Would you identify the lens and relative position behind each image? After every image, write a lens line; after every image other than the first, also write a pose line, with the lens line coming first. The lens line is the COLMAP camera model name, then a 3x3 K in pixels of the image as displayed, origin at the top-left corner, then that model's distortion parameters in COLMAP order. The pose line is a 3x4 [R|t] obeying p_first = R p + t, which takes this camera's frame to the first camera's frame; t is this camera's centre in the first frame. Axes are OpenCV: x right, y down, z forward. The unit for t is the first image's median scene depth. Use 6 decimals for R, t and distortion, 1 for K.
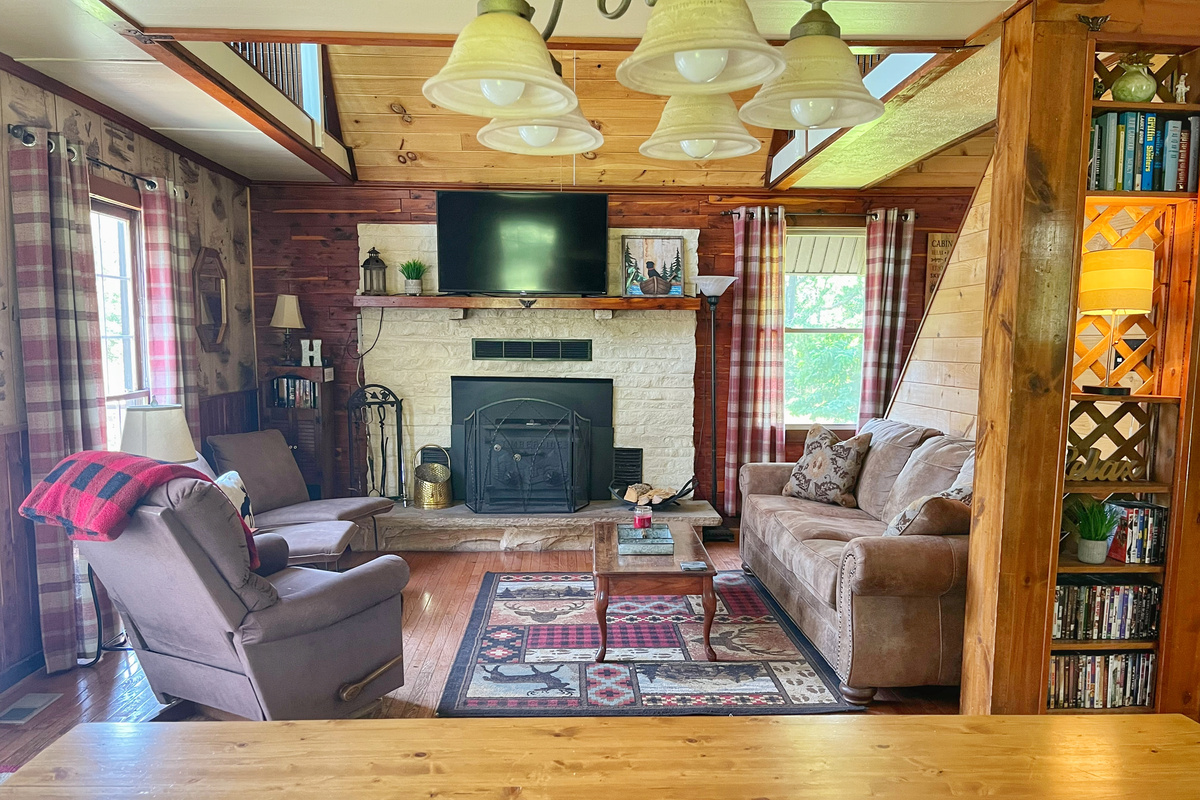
lens RADIAL K [[925.1, 0, 596.6], [0, 925.1, 463.1], [0, 0, 1]] dist [0.044768, -0.013895]
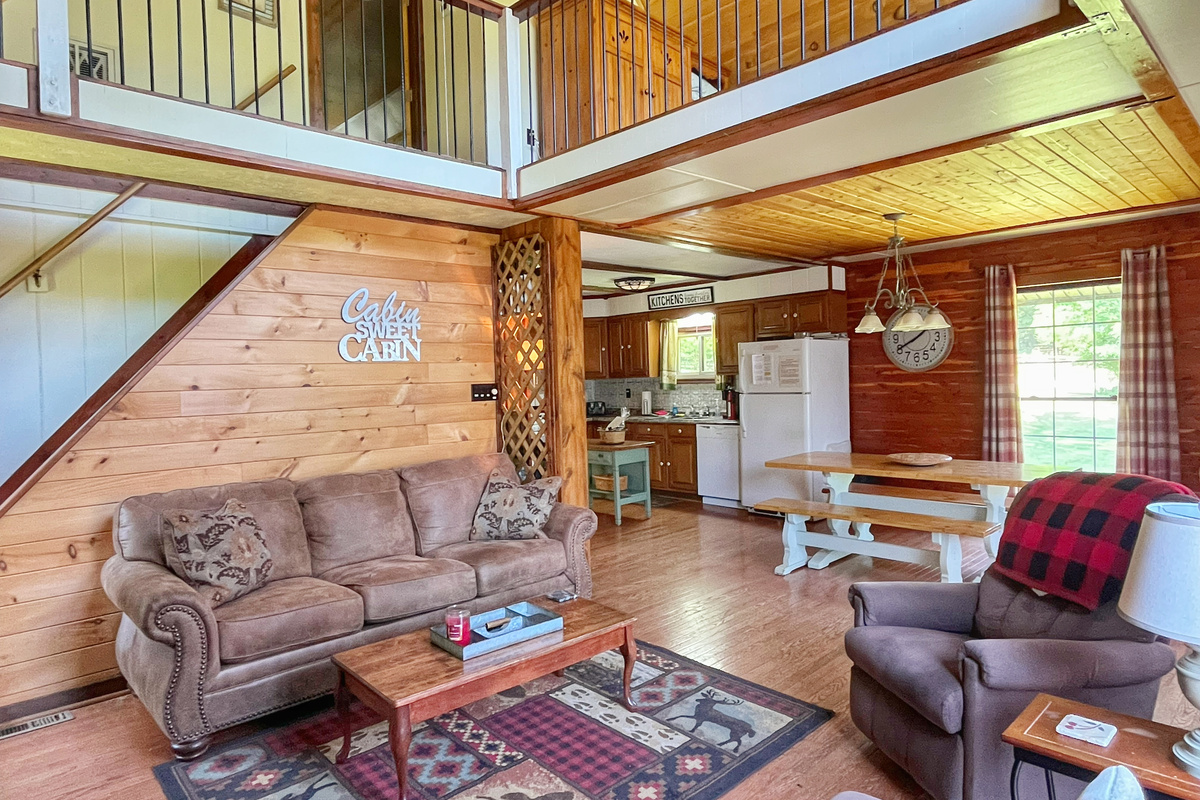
lens RADIAL K [[724.3, 0, 598.5], [0, 724.3, 392.4], [0, 0, 1]] dist [-0.003077, -0.000592]
pose [[-0.667169, -0.006002, 0.744883, -0.362357], [0.119805, 0.986085, 0.115251, -0.140635], [-0.735209, 0.166133, -0.657166, 0.988967]]
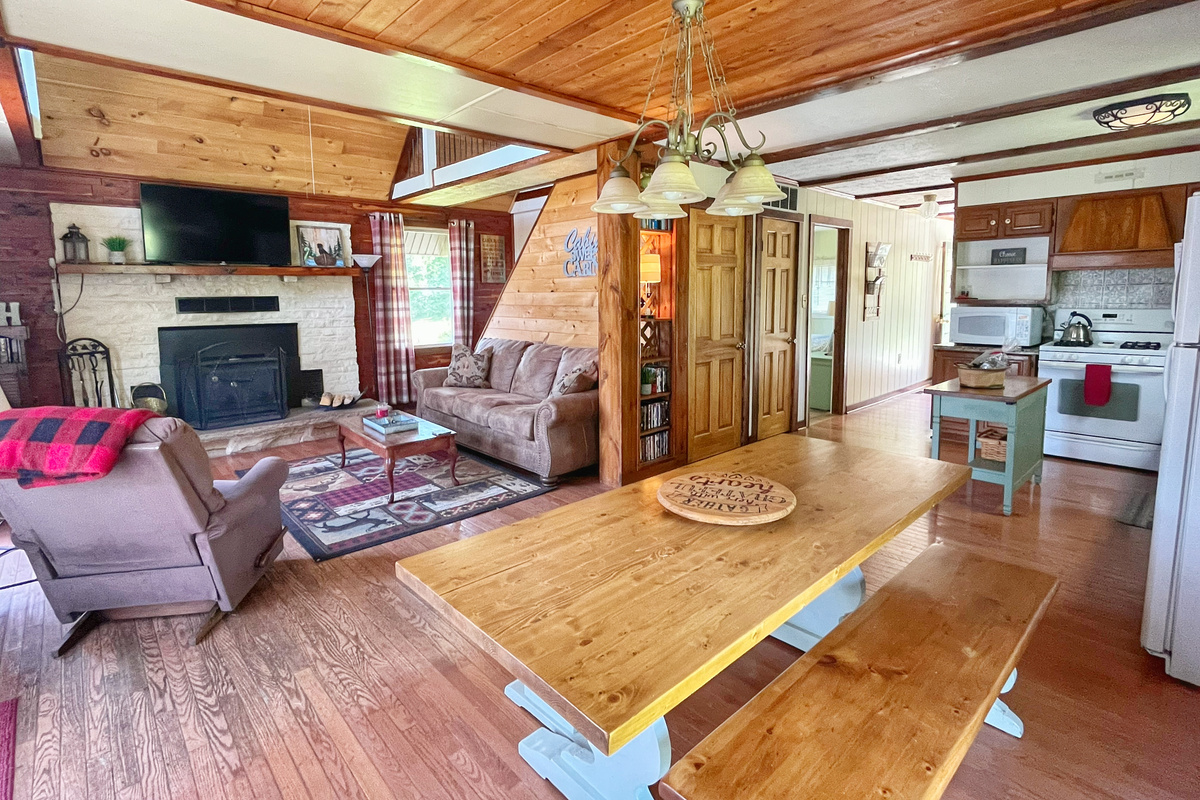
lens RADIAL K [[573.3, 0, 599.3], [0, 573.3, 354.9], [0, 0, 1]] dist [0.001022, -0.000318]
pose [[0.762552, -0.085517, 0.641249, -0.219731], [0.098323, 0.995030, 0.015776, -0.010157], [-0.639411, 0.051020, 0.767170, 0.013416]]
